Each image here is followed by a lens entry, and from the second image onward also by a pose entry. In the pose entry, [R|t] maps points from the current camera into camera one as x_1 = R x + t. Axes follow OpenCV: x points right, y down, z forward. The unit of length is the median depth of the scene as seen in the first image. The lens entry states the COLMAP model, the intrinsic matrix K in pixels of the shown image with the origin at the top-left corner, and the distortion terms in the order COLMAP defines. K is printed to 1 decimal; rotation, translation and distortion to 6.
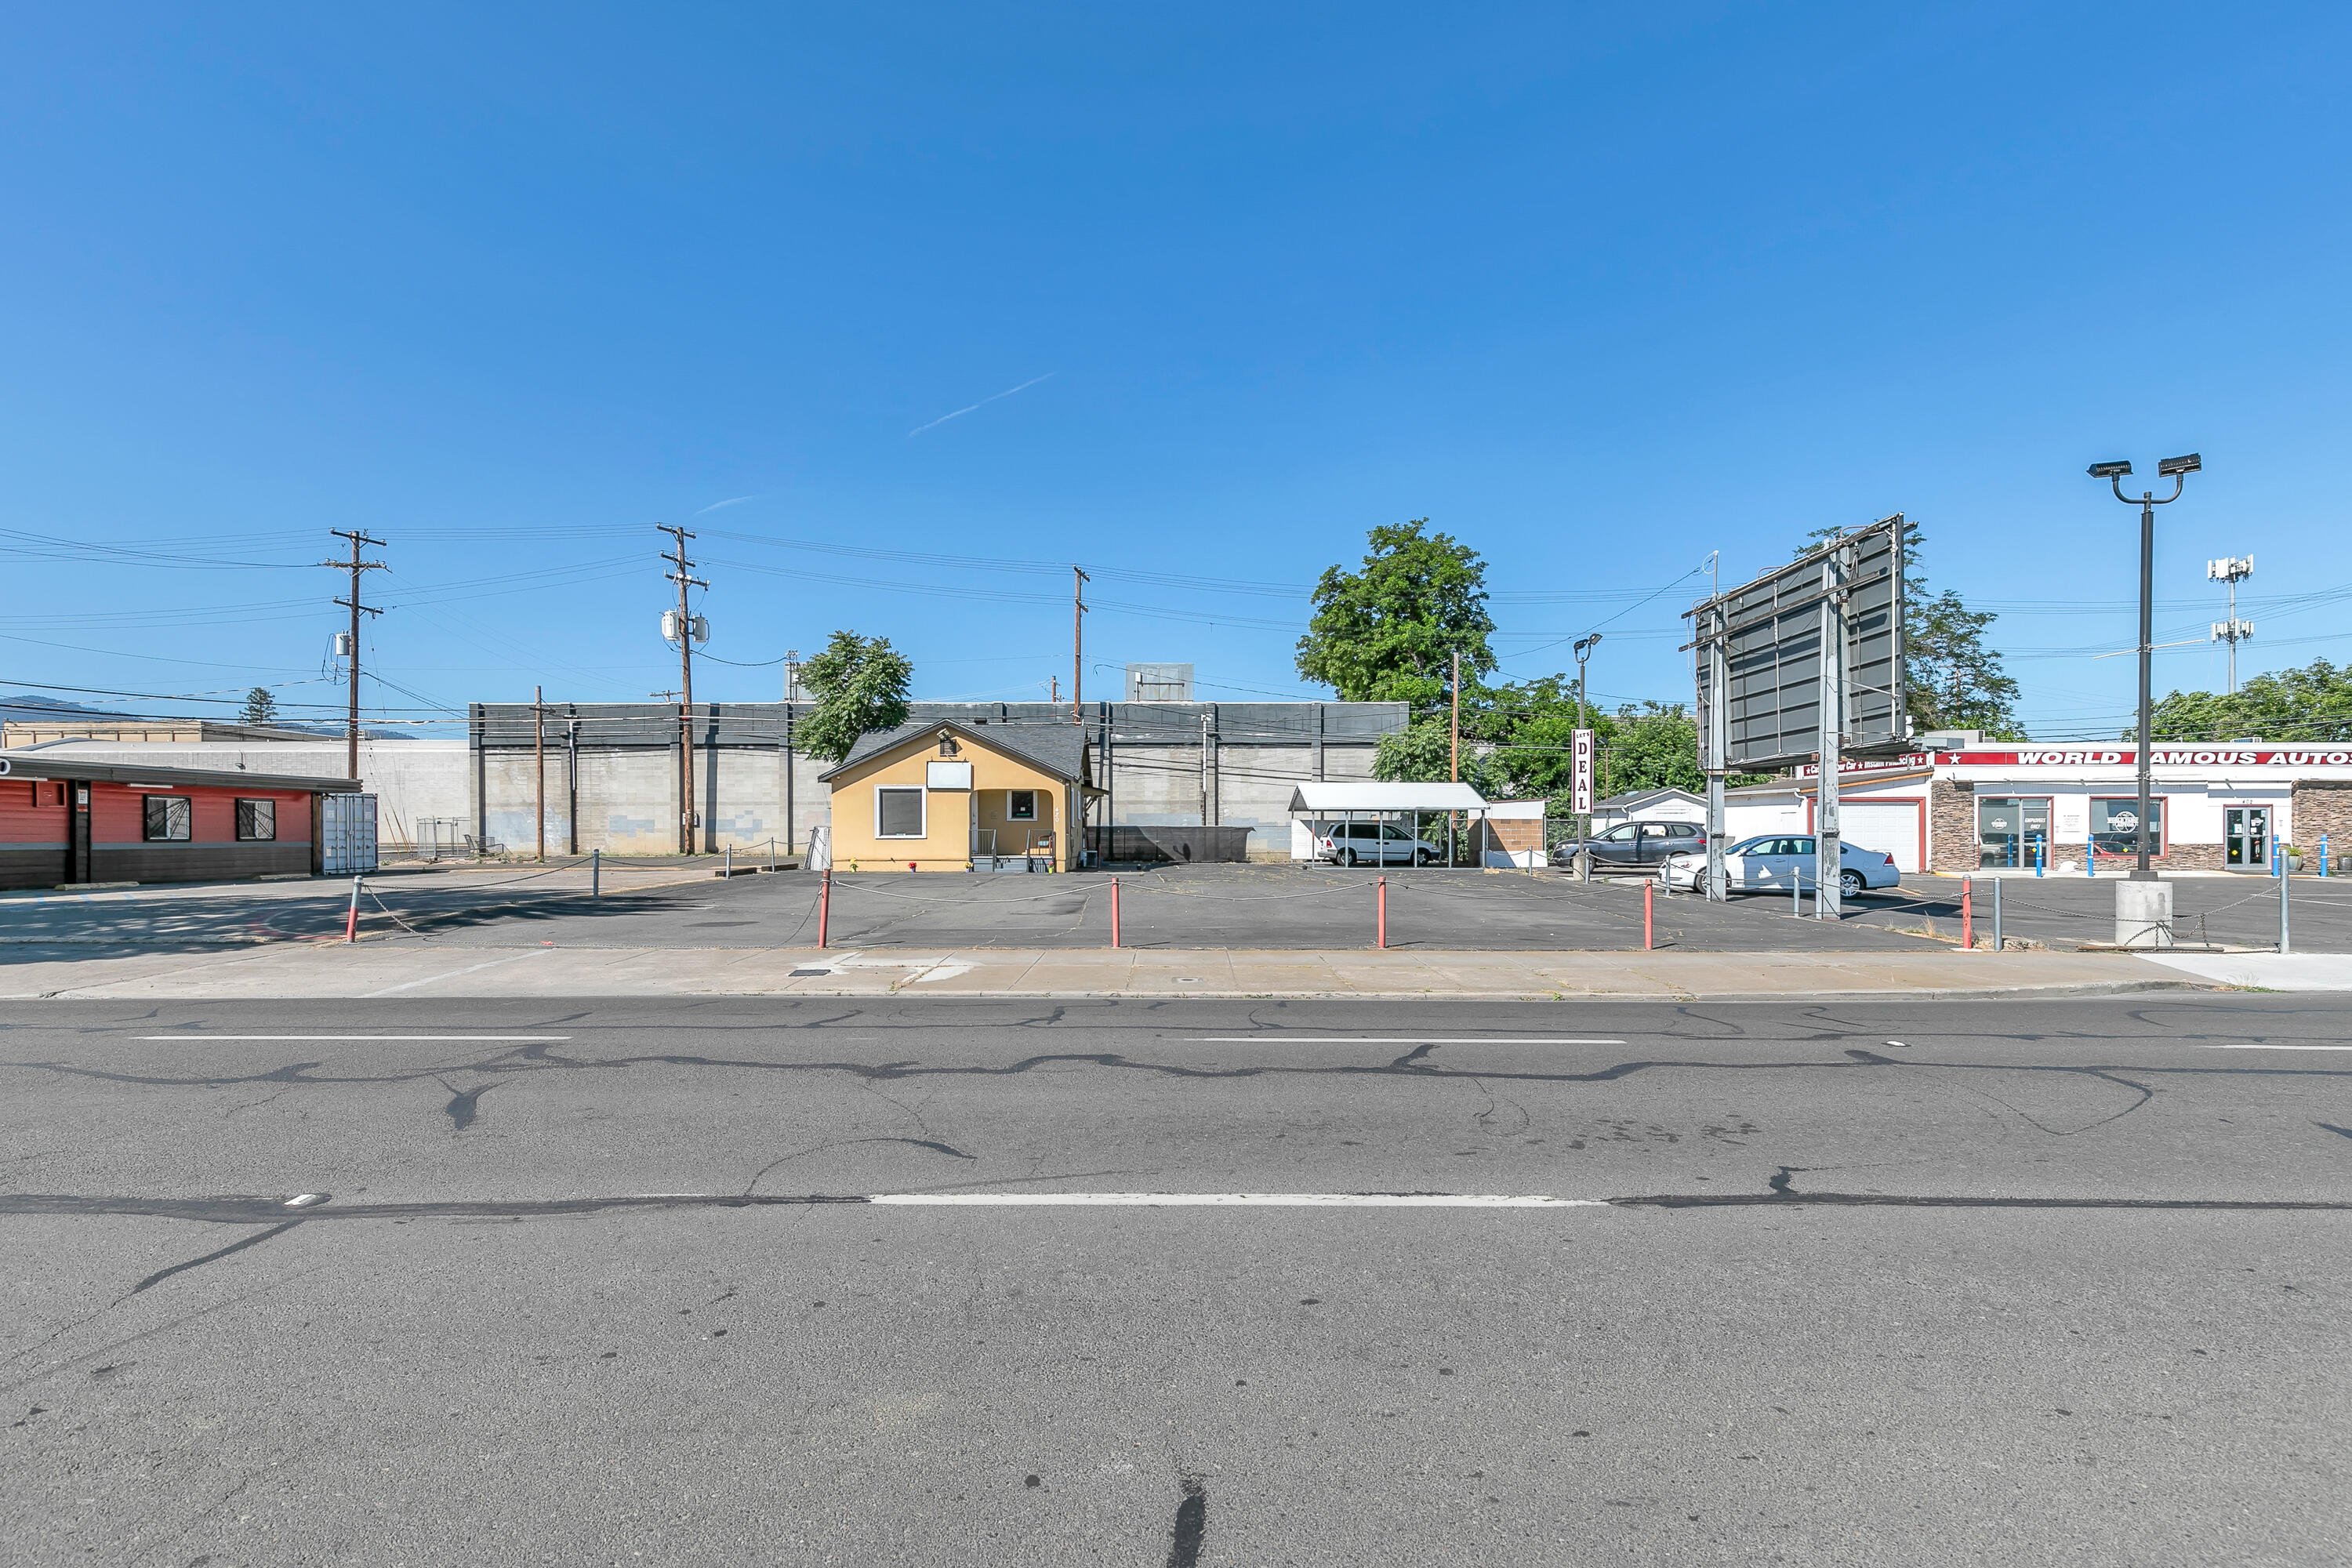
lens RADIAL K [[1133.1, 0, 1180.3], [0, 1133.1, 827.5], [0, 0, 1]] dist [0.009801, -0.000148]
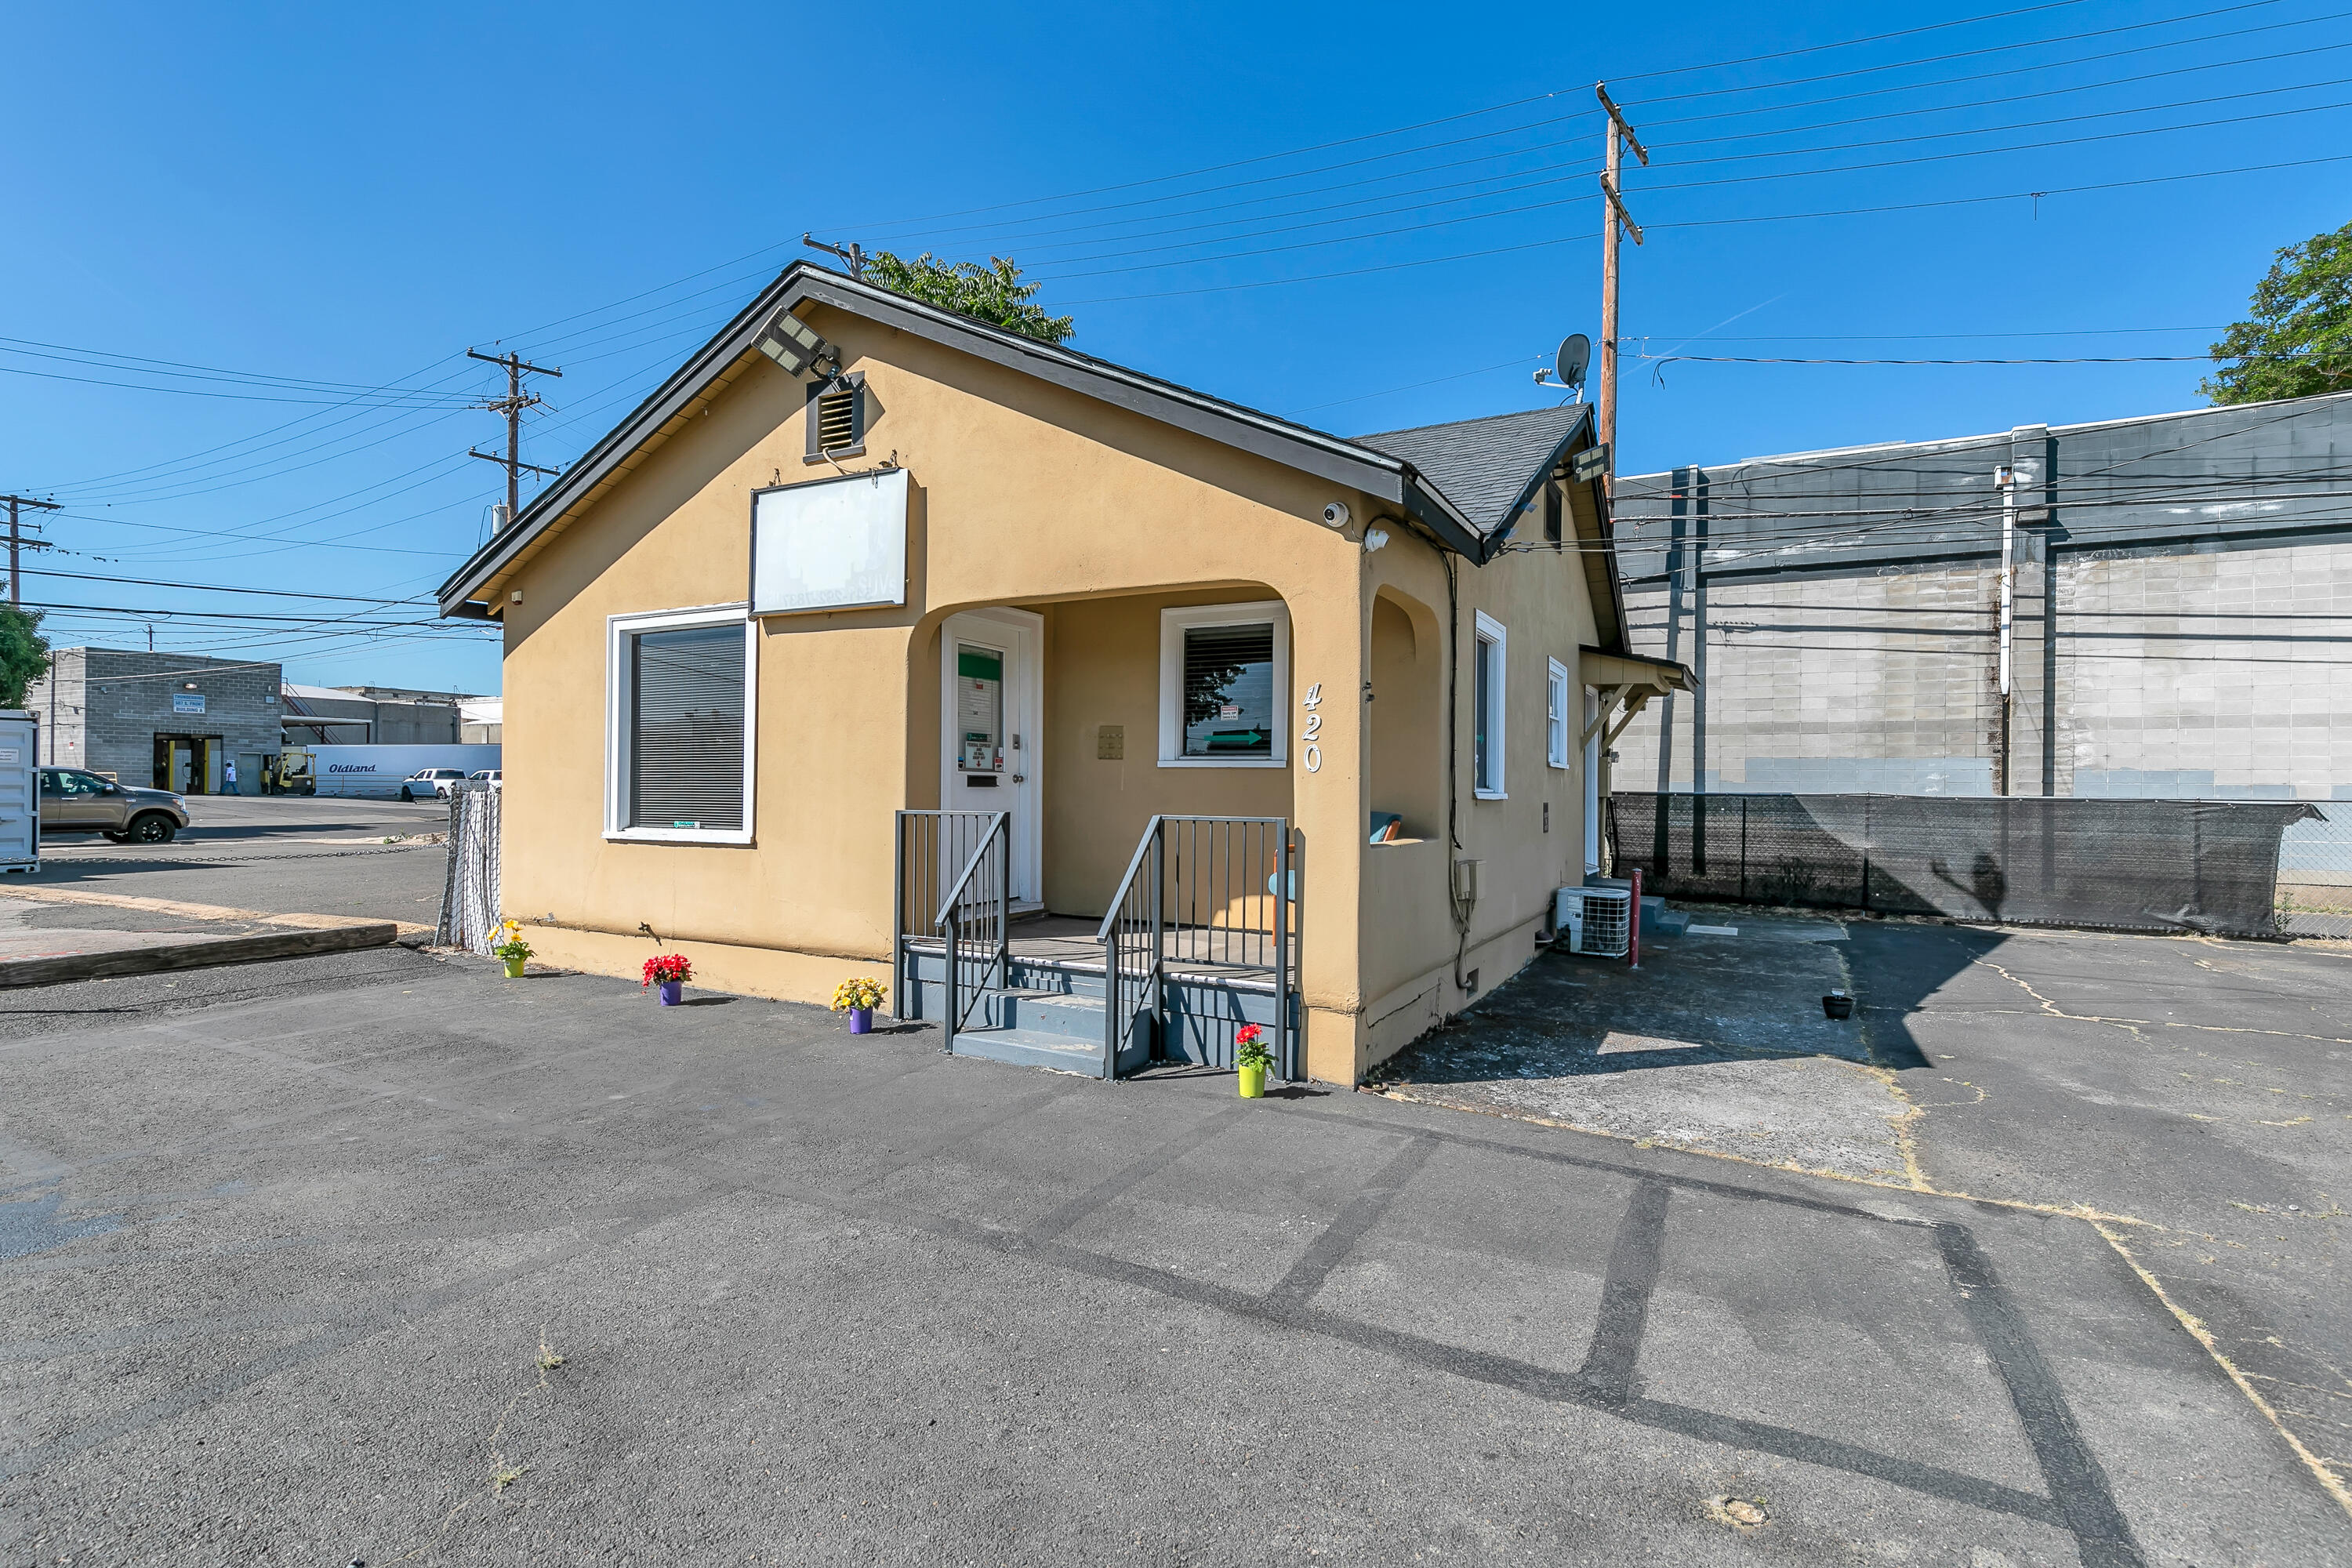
lens RADIAL K [[1117.6, 0, 1183.9], [0, 1117.6, 785.5], [0, 0, 1]] dist [0.006674, 0.000291]
pose [[0.877436, 0.008758, -0.479615, -0.034341], [-0.009273, 0.999956, 0.001295, -0.002080], [0.479605, 0.003311, 0.877478, 0.610183]]
